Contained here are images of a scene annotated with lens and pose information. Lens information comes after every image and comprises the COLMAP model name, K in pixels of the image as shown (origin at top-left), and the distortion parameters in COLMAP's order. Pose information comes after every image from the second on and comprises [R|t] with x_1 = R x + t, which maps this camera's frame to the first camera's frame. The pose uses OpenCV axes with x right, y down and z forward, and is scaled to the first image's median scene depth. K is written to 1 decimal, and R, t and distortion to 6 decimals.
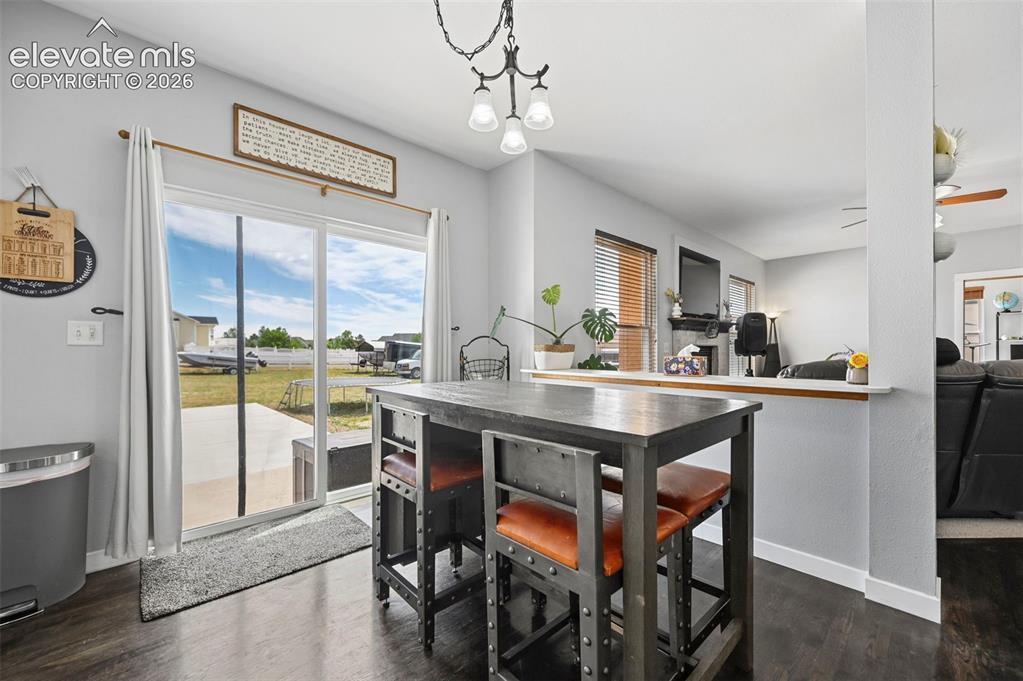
lens RADIAL K [[408.1, 0, 544.5], [0, 408.1, 347.7], [0, 0, 1]] dist [-0.006172, 0.001978]
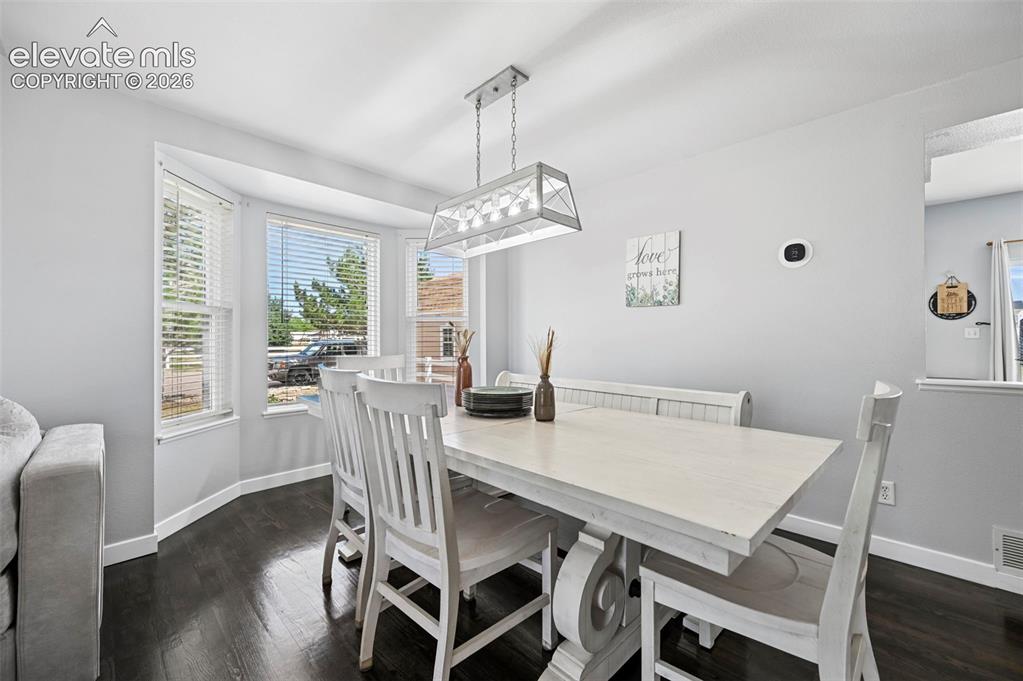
lens RADIAL K [[408.1, 0, 509.0], [0, 408.1, 342.6], [0, 0, 1]] dist [-0.006172, 0.001978]
pose [[-0.021125, -0.002013, -0.999775, 1.046658], [0.005363, 0.999983, -0.002127, 0.007395], [0.999762, -0.005407, -0.021114, -1.335311]]
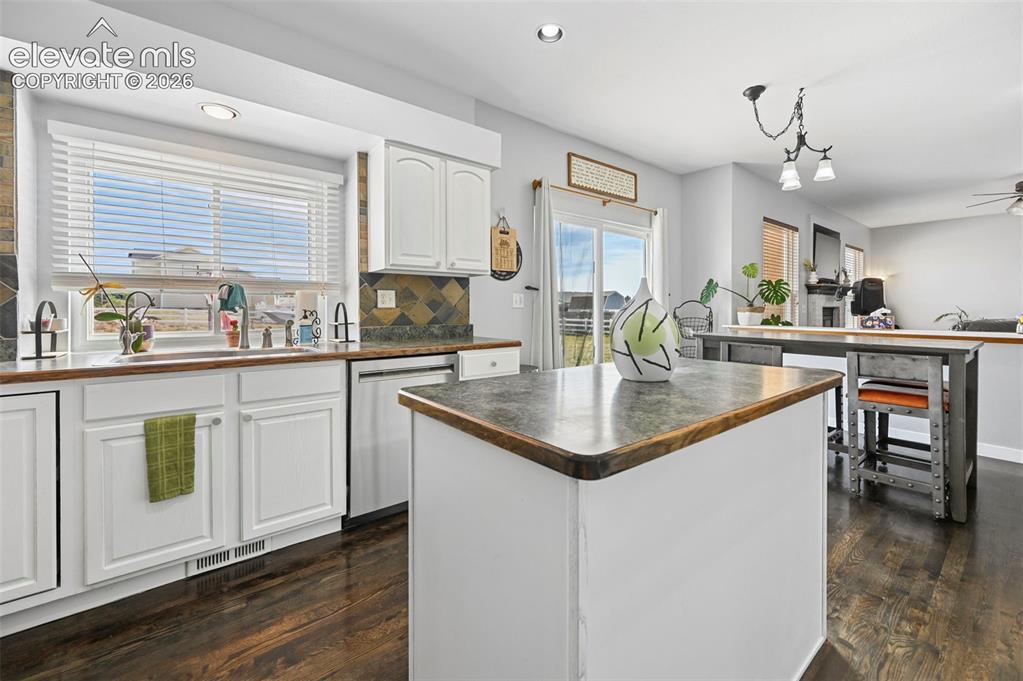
lens RADIAL K [[408.1, 0, 545.9], [0, 408.1, 308.3], [0, 0, 1]] dist [-0.006172, 0.001978]
pose [[0.994697, 0.002565, -0.102819, -0.685993], [-0.002168, 0.999990, 0.003978, -0.009721], [0.102828, -0.003734, 0.994692, -0.562668]]
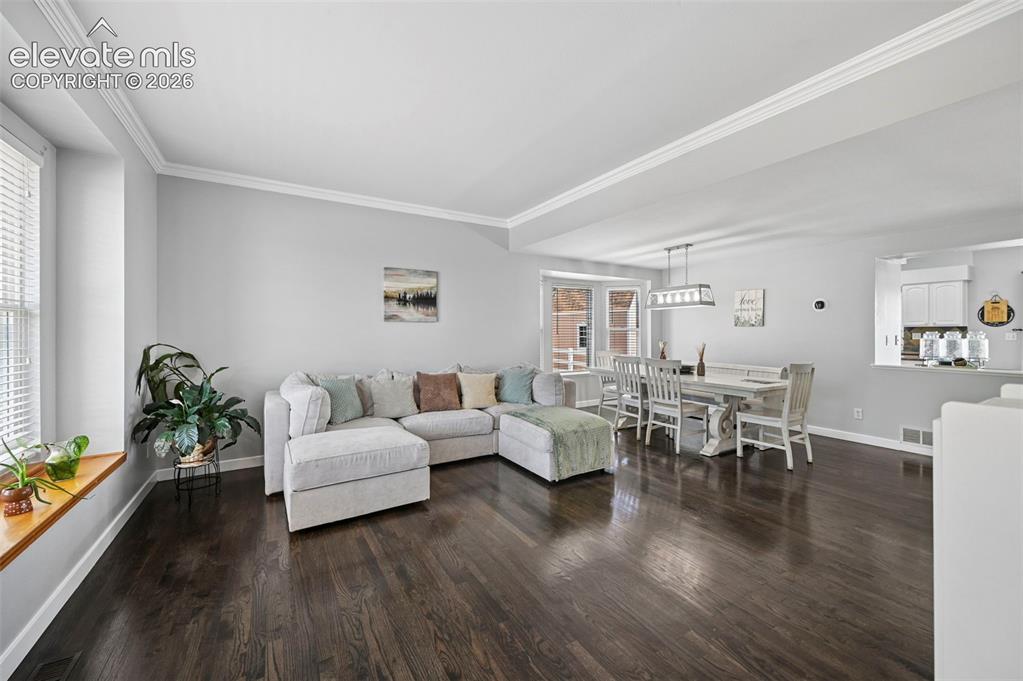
lens RADIAL K [[408.1, 0, 513.7], [0, 408.1, 335.0], [0, 0, 1]] dist [-0.006172, 0.001978]
pose [[-0.244365, 0.005336, -0.969669, 2.433682], [0.004353, 0.999981, 0.004406, -0.065674], [0.969674, -0.003144, -0.244383, -1.676374]]
